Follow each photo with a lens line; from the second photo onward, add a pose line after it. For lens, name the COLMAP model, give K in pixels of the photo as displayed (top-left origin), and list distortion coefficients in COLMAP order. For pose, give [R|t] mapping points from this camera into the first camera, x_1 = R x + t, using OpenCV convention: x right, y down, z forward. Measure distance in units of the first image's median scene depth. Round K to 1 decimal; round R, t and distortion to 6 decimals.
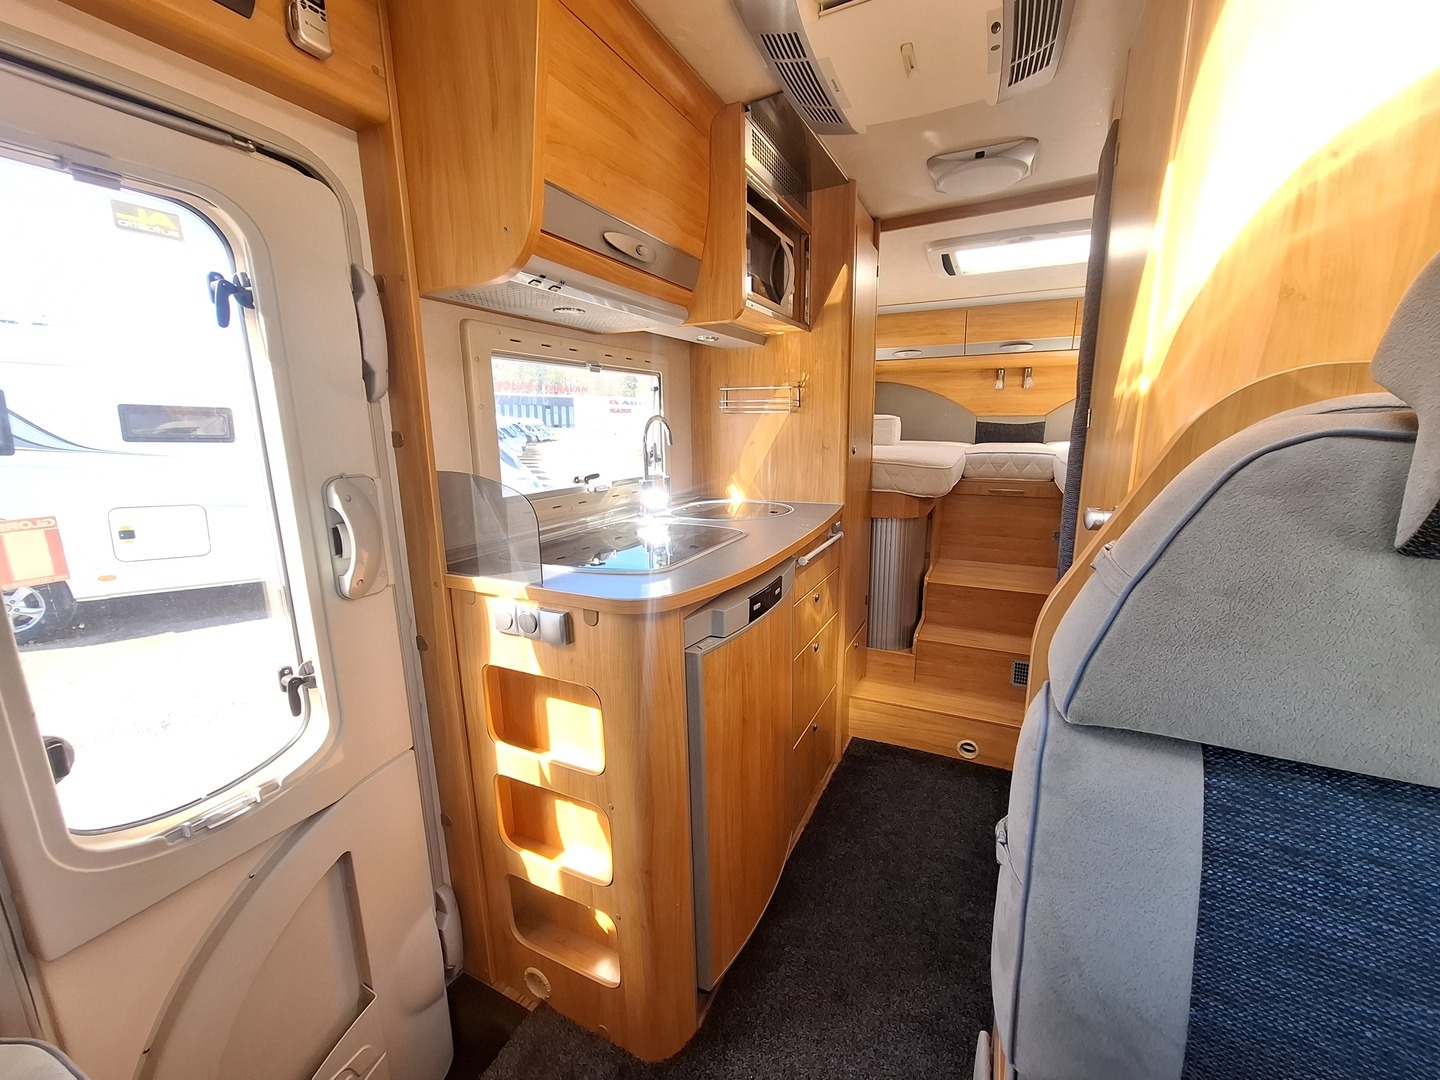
lens RADIAL K [[580.0, 0, 727.3], [0, 580.0, 541.6], [0, 0, 1]] dist [-0.001557, -0.000033]
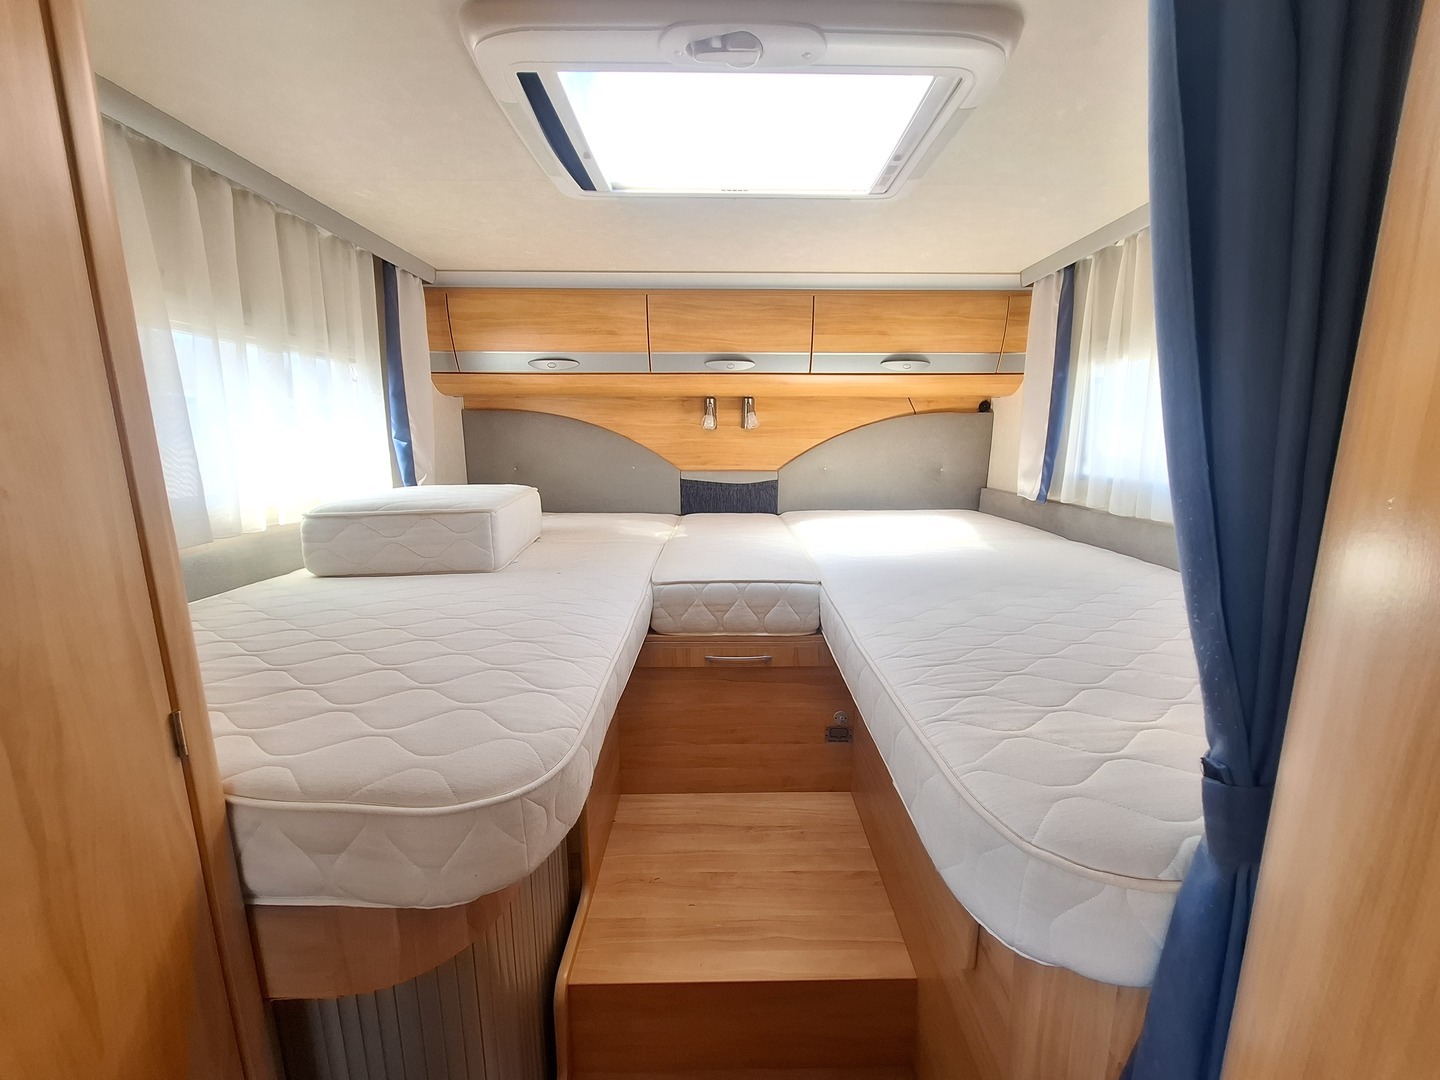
lens RADIAL K [[580.0, 0, 720.2], [0, 580.0, 535.6], [0, 0, 1]] dist [-0.001557, -0.000033]
pose [[0.905069, -0.063090, 0.420559, 0.217074], [0.074222, 0.997190, -0.010136, -0.147666], [-0.418738, 0.040388, 0.907208, 0.449978]]
